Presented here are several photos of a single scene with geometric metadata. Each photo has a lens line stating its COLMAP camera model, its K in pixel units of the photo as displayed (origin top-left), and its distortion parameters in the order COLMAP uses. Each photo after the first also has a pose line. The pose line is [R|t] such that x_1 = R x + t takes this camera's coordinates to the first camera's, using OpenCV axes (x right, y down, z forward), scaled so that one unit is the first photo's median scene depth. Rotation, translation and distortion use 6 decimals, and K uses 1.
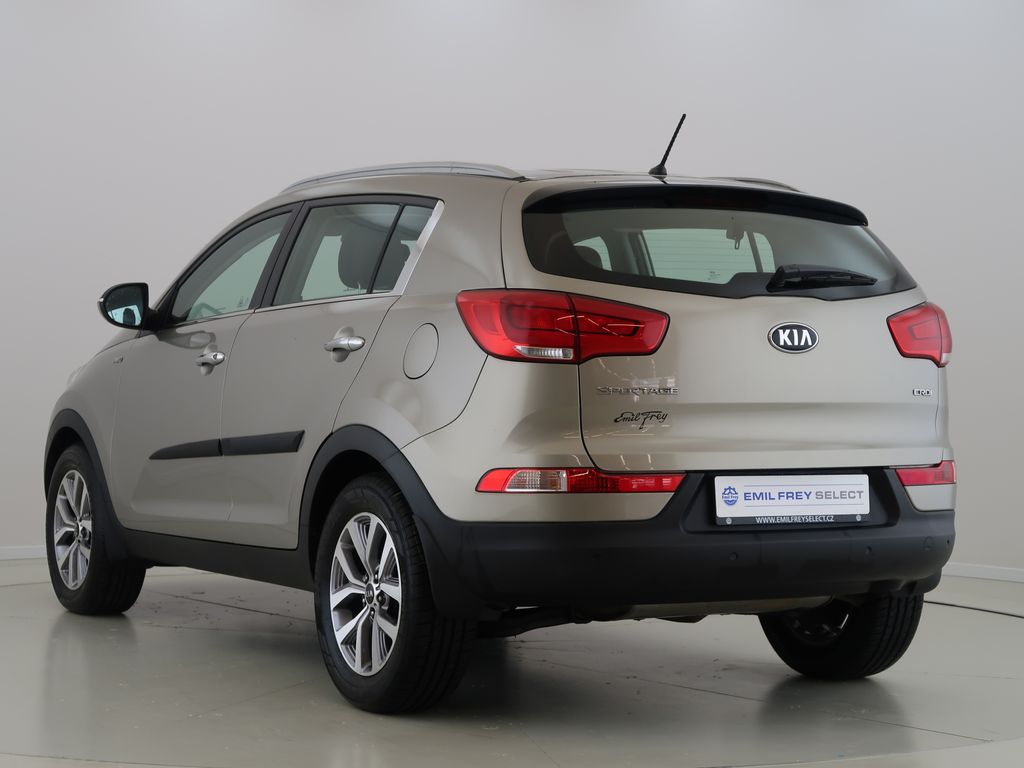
lens RADIAL K [[723.3, 0, 509.6], [0, 723.3, 391.8], [0, 0, 1]] dist [-0.003967, -0.003396]
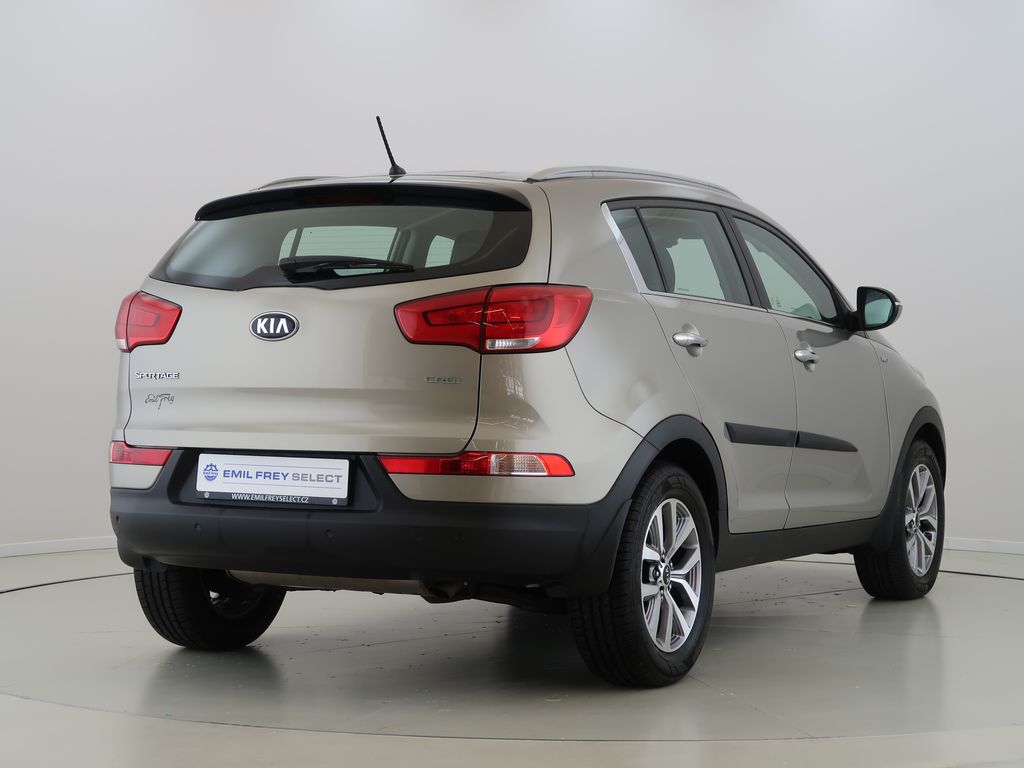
lens RADIAL K [[674.1, 0, 513.9], [0, 674.1, 380.7], [0, 0, 1]] dist [0.000825, 0.000303]
pose [[0.934881, 0.006760, -0.354896, 1.066376], [-0.007729, 0.999969, -0.001313, 0.003504], [0.354876, 0.003970, 0.934905, 0.203374]]
